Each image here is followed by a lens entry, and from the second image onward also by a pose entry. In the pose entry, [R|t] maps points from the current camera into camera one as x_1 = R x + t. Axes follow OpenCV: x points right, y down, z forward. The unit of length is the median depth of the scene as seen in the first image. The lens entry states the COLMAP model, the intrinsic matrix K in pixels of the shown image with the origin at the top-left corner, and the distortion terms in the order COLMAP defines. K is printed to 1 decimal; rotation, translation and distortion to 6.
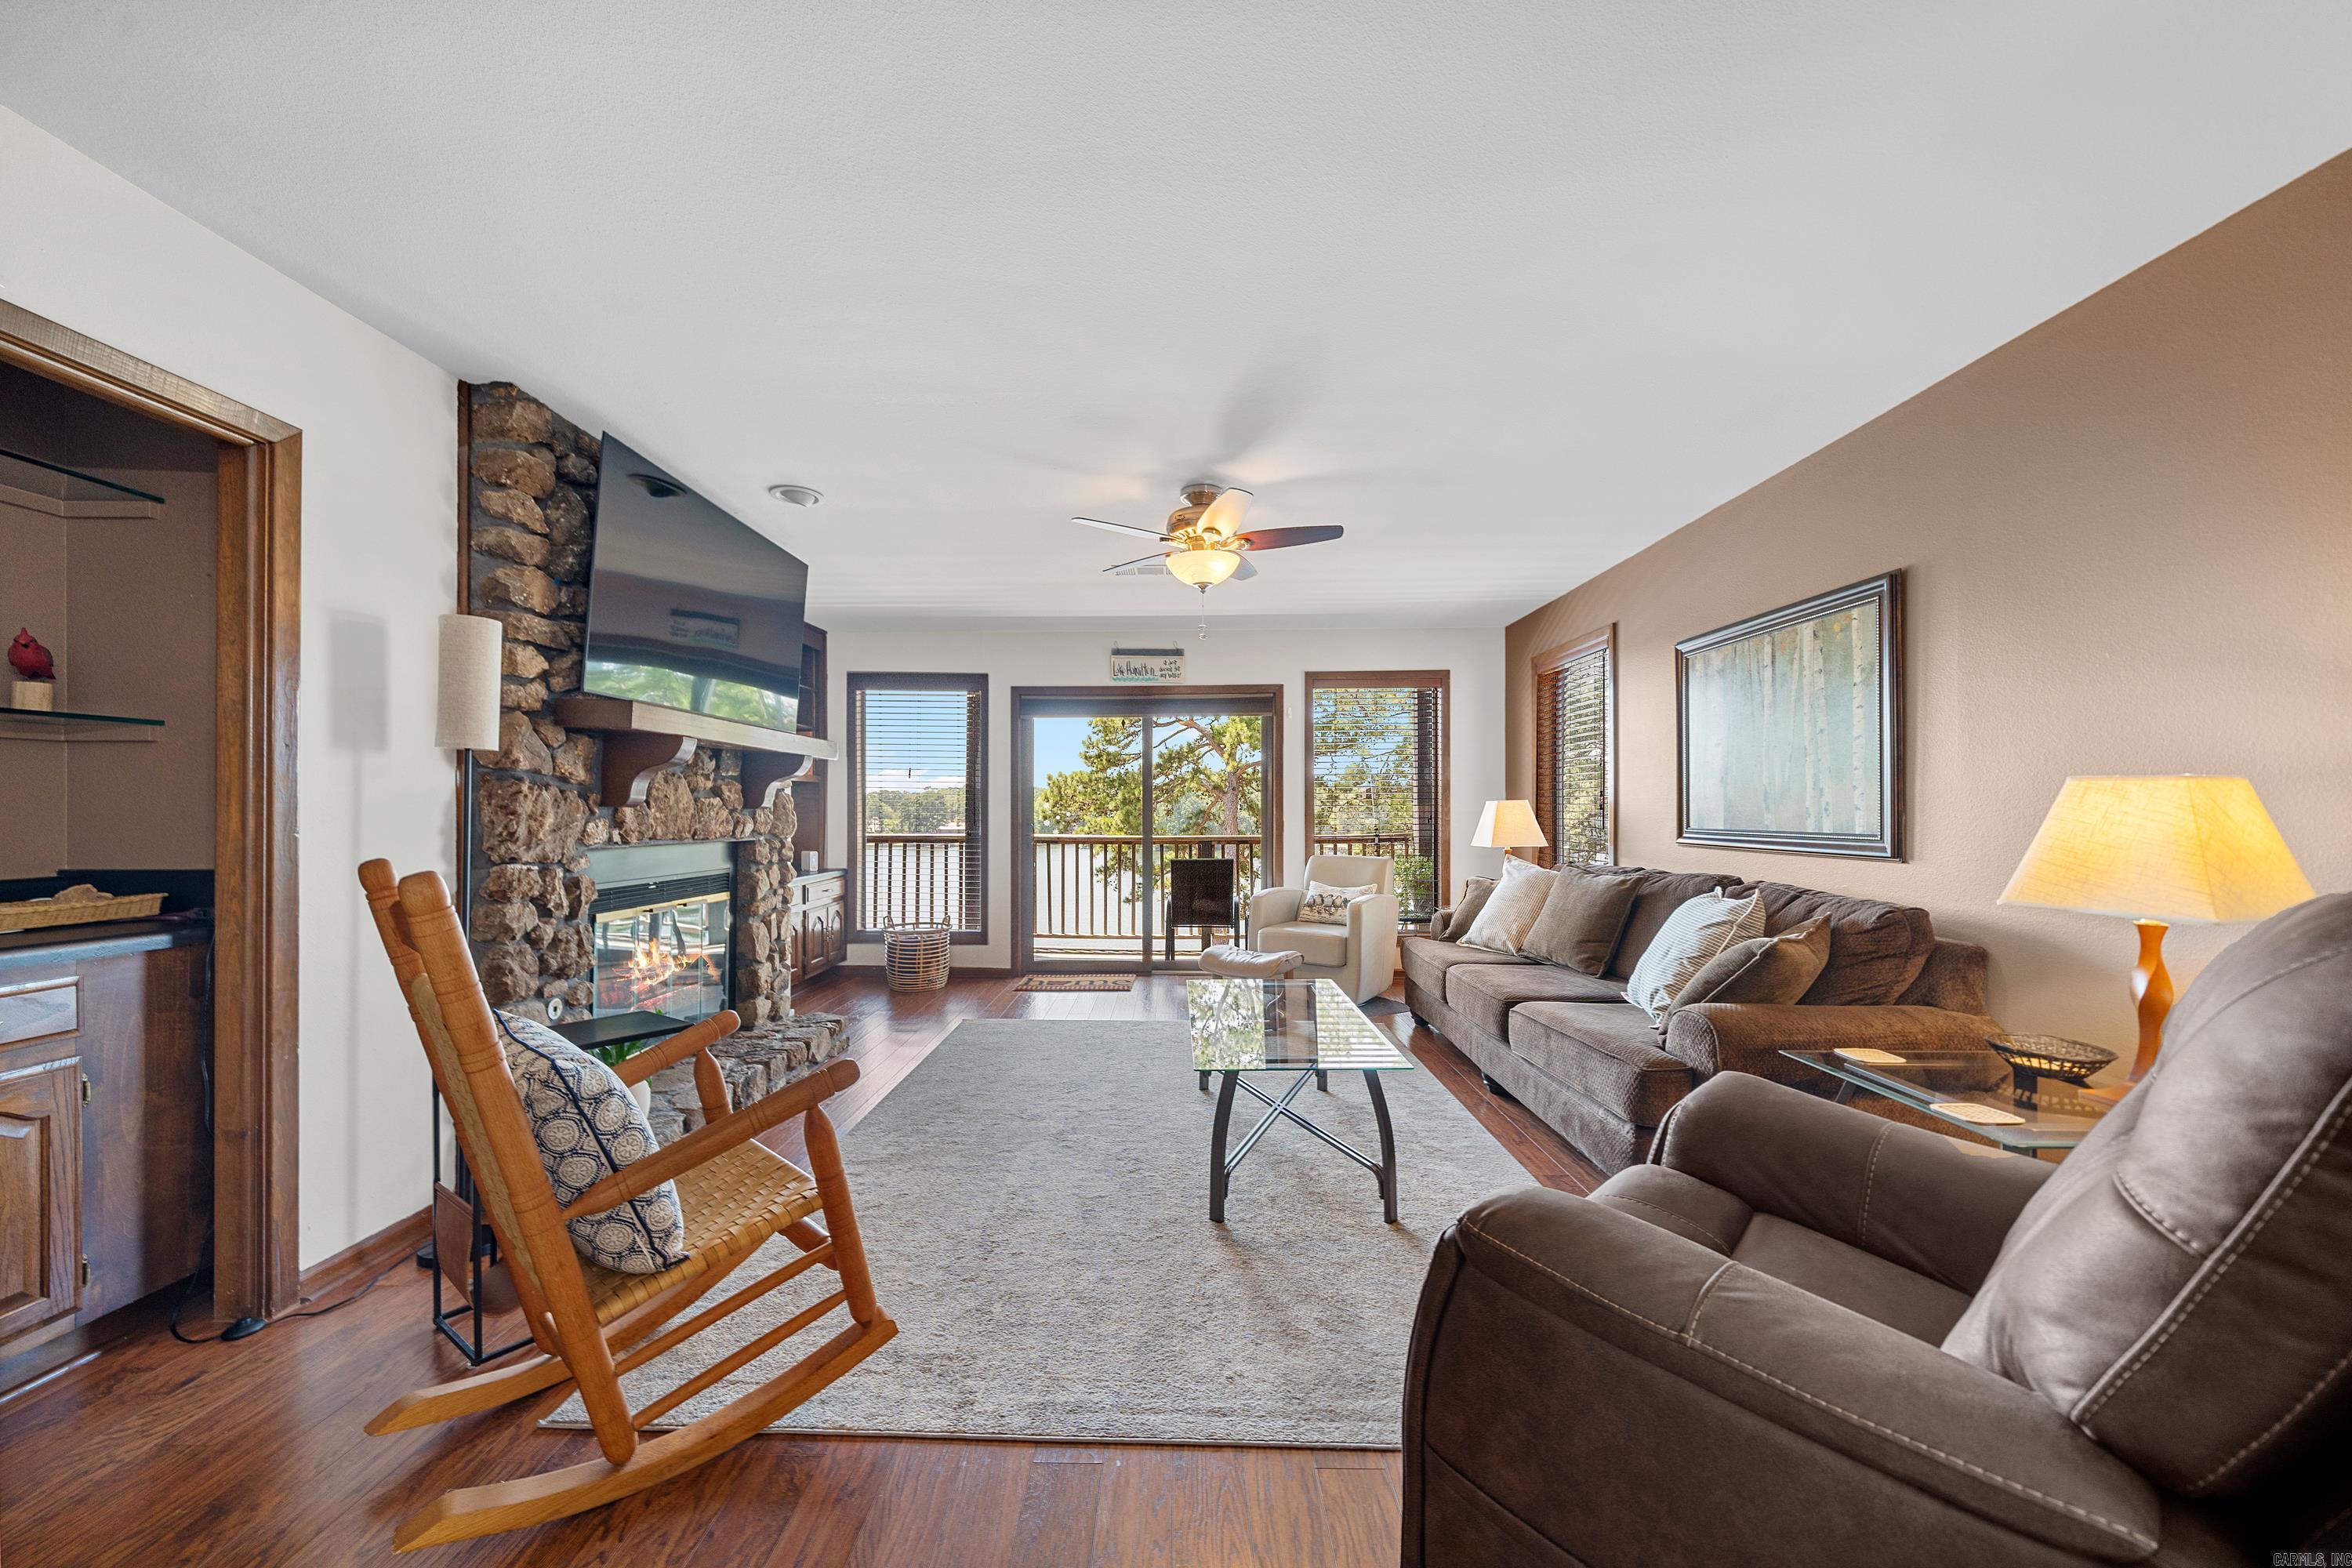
lens RADIAL K [[837.9, 0, 1160.3], [0, 837.9, 811.9], [0, 0, 1]] dist [-0.002182, -0.000166]
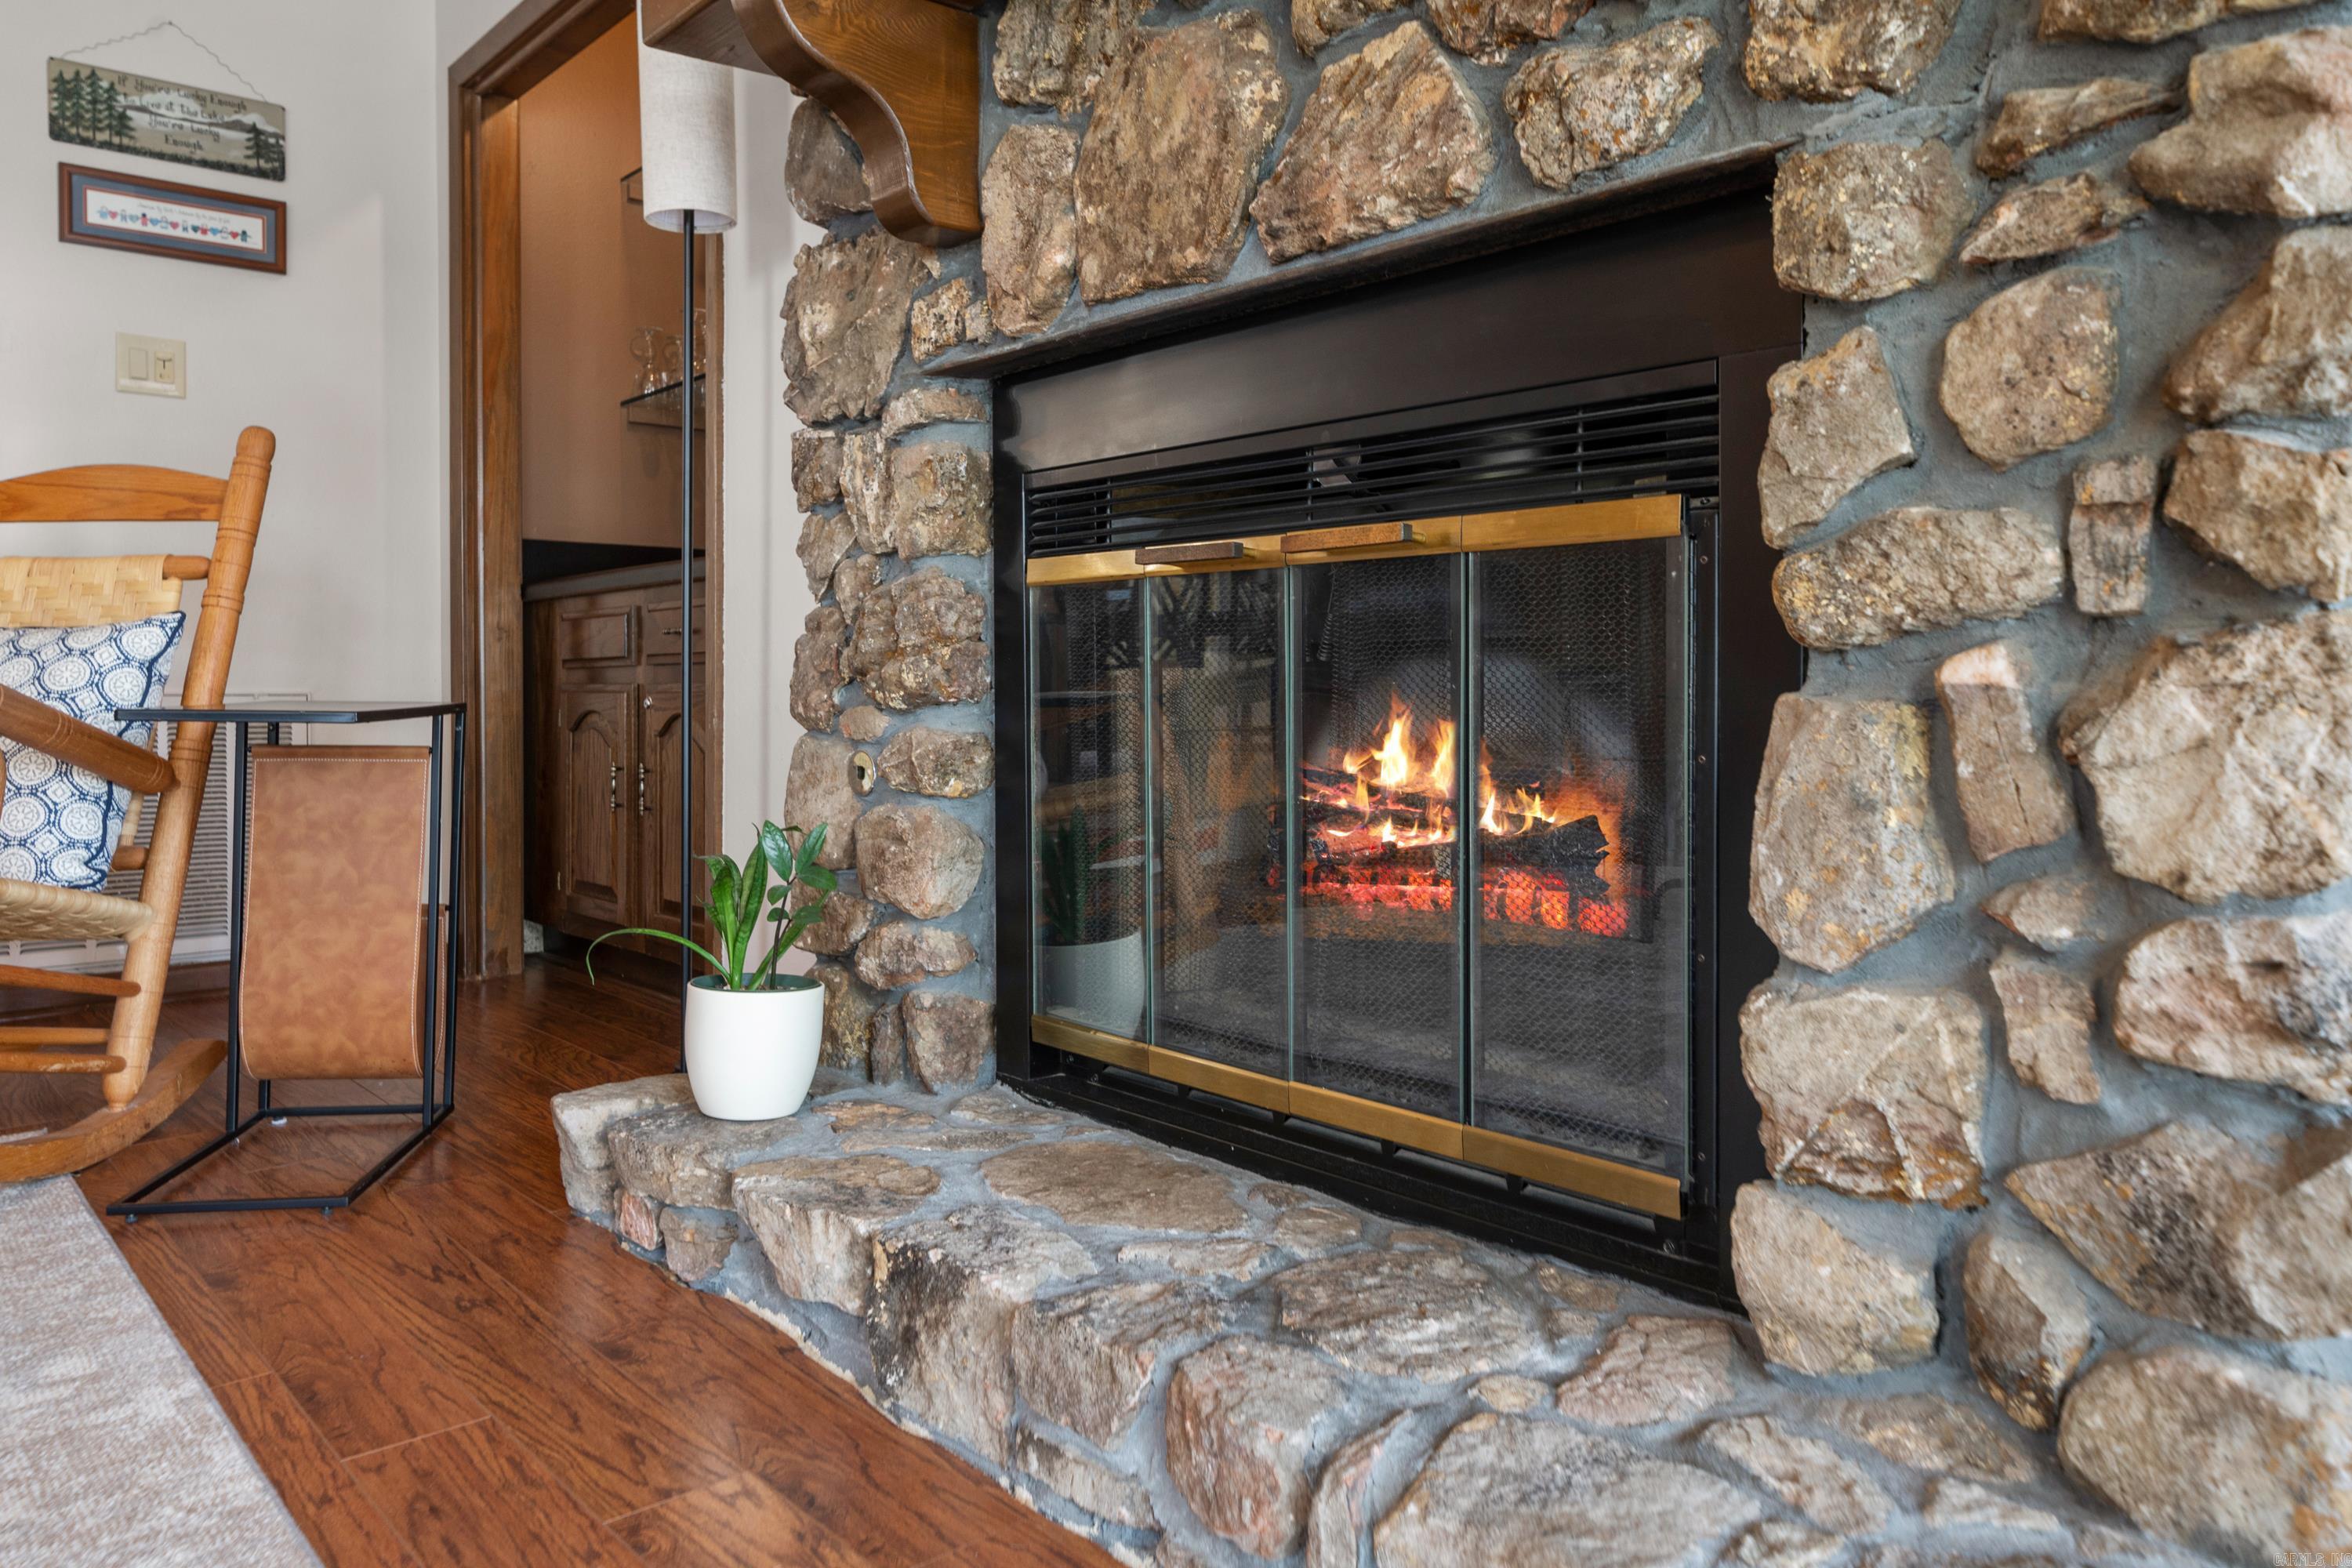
lens RADIAL K [[1545.1, 0, 1223.5], [0, 1545.1, 746.1], [0, 0, 1]] dist [-0.001766, 0.002071]
pose [[-0.715501, 0.020708, -0.698304, -0.227550], [-0.000045, 0.999559, 0.029688, 0.145892], [0.698611, 0.021273, -0.715185, 1.222671]]
